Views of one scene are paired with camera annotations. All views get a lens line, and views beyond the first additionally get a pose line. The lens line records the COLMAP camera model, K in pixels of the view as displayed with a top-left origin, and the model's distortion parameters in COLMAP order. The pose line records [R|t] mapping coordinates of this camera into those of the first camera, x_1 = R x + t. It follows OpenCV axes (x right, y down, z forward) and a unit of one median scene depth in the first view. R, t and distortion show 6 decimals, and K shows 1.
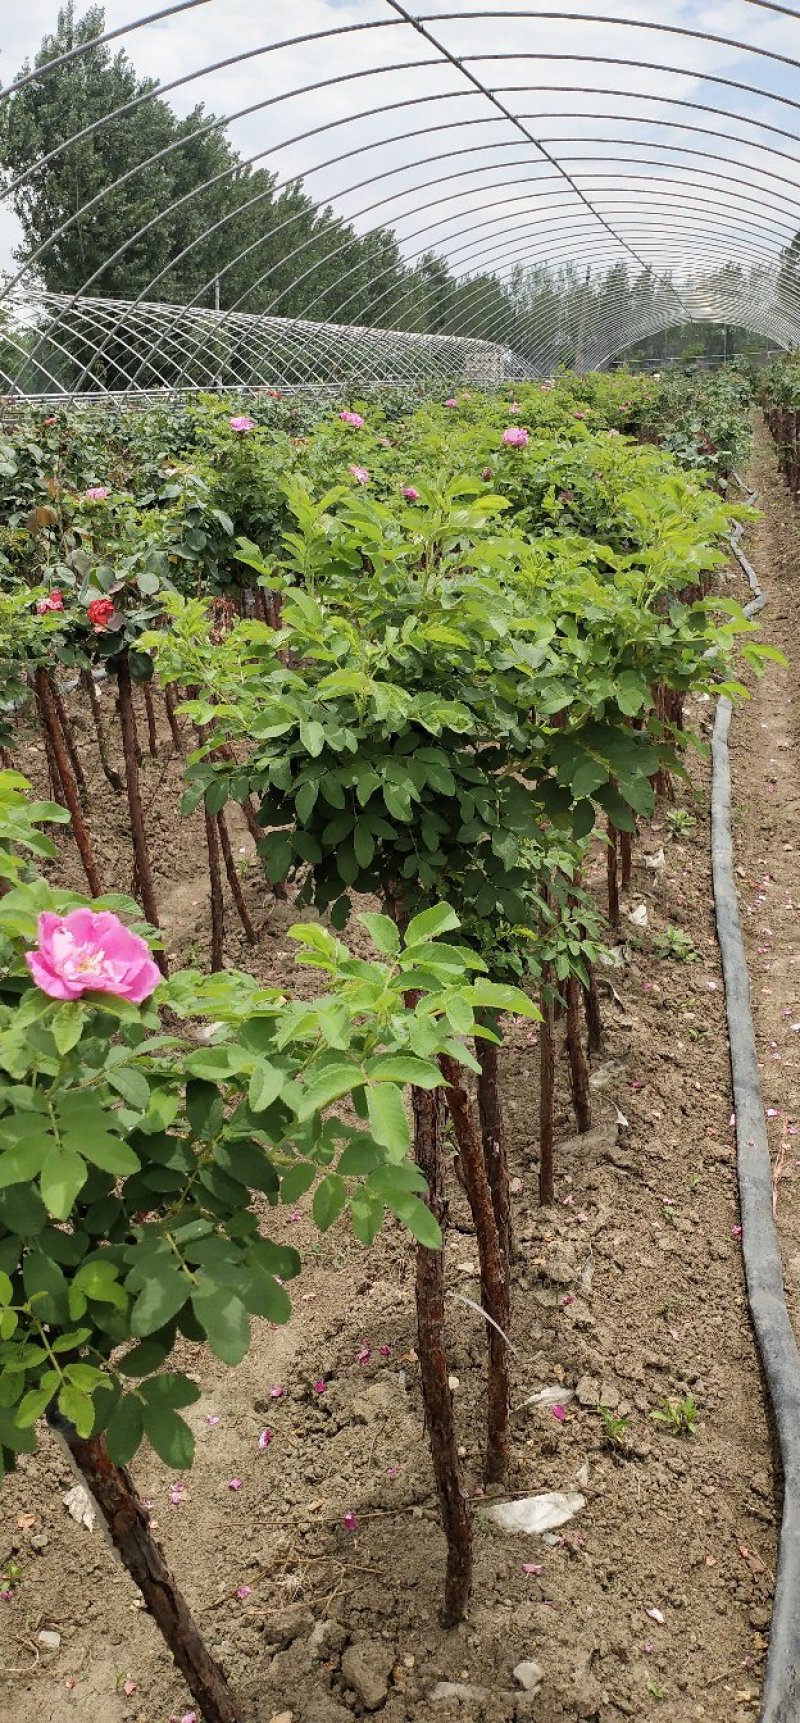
lens RADIAL K [[1369.4, 0, 403.4], [0, 1369.4, 814.7], [0, 0, 1]] dist [0.069207, -0.129692]
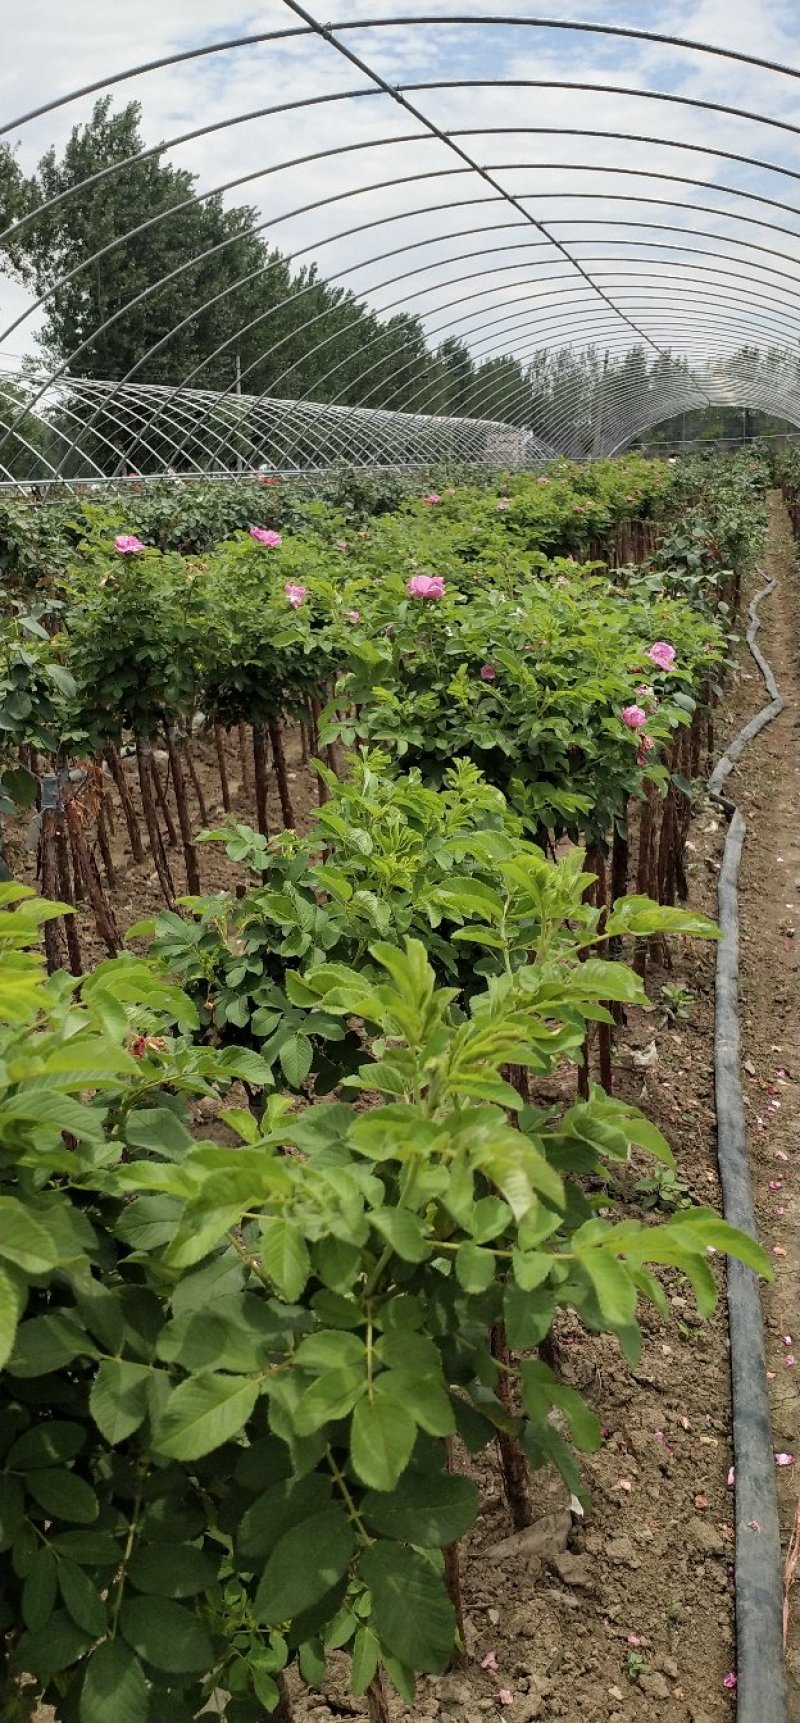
lens RADIAL K [[1369.4, 0, 403.4], [0, 1369.4, 814.7], [0, 0, 1]] dist [0.069207, -0.129692]
pose [[0.999849, 0.006757, -0.015982, 0.080378], [-0.007596, 0.998564, -0.053025, -0.108099], [0.015600, 0.053138, 0.998465, 0.260899]]
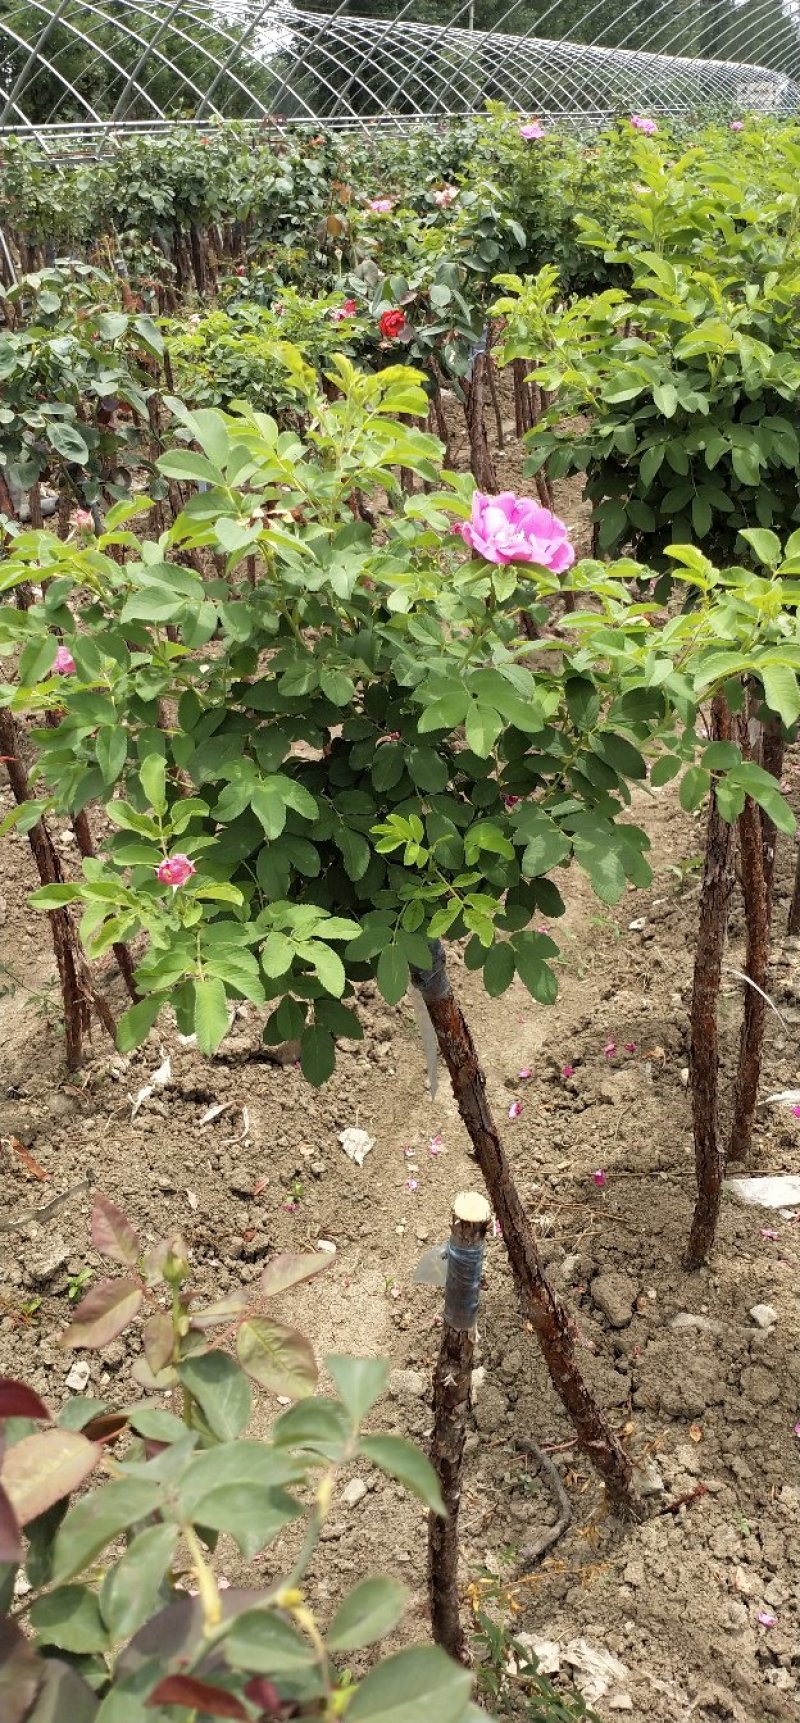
lens RADIAL K [[1381.0, 0, 413.5], [0, 1381.0, 810.2], [0, 0, 1]] dist [0.096055, -0.215056]
pose [[0.986953, 0.073509, -0.143247, -0.033814], [-0.049966, 0.985605, 0.161513, 0.037280], [0.153058, -0.152248, 0.976419, -0.041153]]
